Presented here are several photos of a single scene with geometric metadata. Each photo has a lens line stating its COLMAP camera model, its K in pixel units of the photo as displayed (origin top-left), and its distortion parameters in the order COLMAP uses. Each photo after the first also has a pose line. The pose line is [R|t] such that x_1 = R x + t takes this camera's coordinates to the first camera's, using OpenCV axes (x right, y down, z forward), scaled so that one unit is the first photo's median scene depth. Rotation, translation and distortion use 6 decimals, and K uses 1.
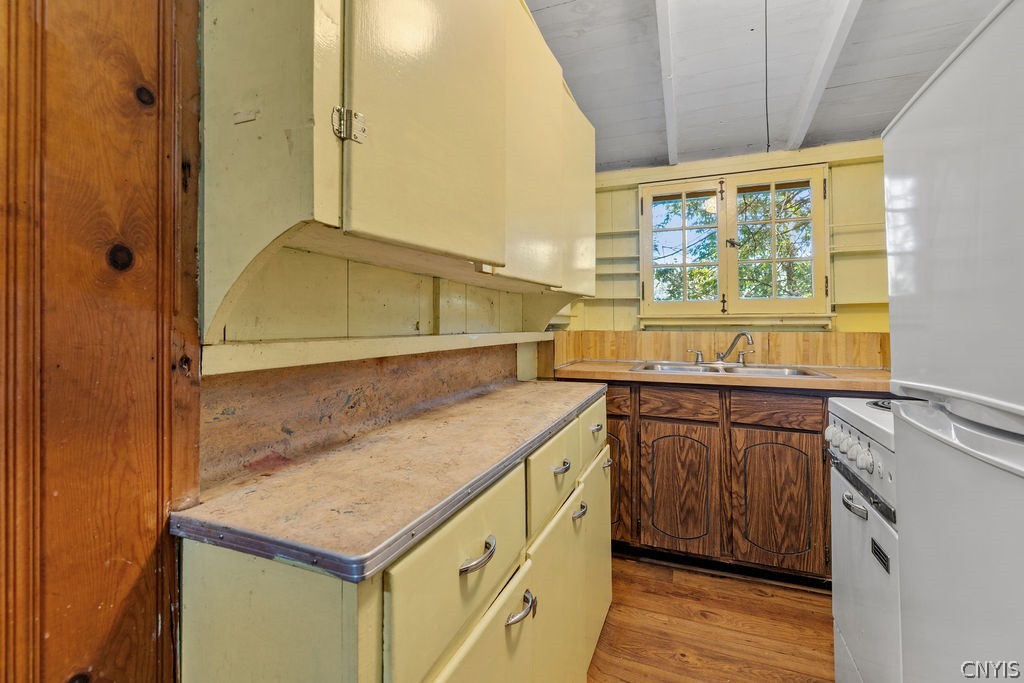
lens RADIAL K [[449.6, 0, 512.2], [0, 449.6, 316.0], [0, 0, 1]] dist [0.001307, 0.000322]
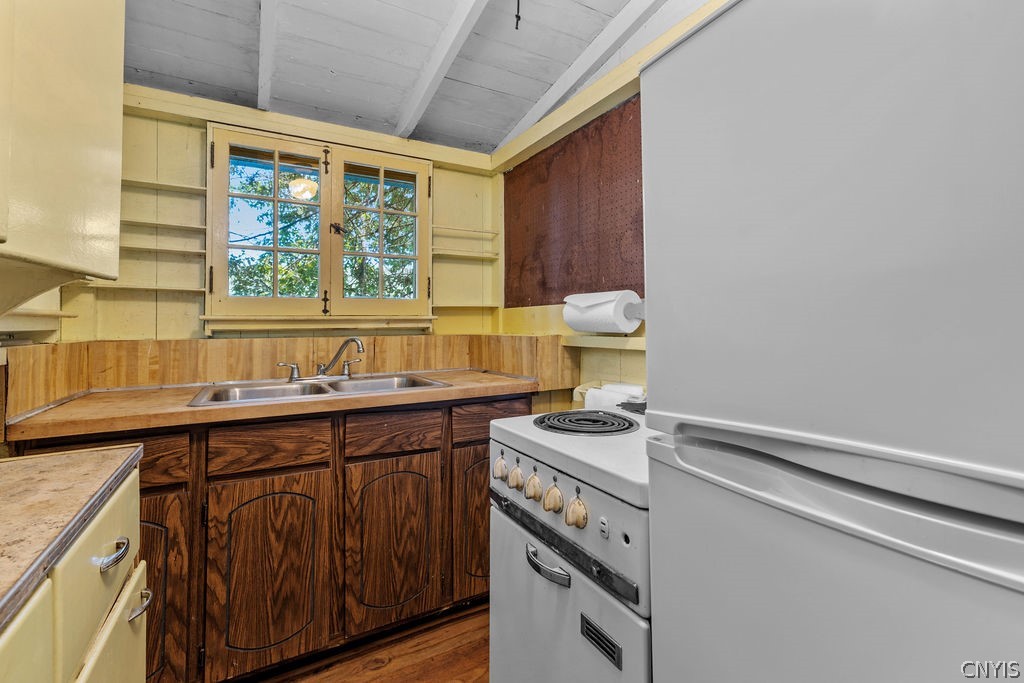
lens RADIAL K [[449.6, 0, 505.0], [0, 449.6, 310.6], [0, 0, 1]] dist [0.001307, 0.000322]
pose [[0.629522, 0.019621, 0.776735, 0.051485], [-0.007612, 0.999789, -0.019086, -0.000660], [-0.776945, 0.006103, 0.629539, 0.267600]]
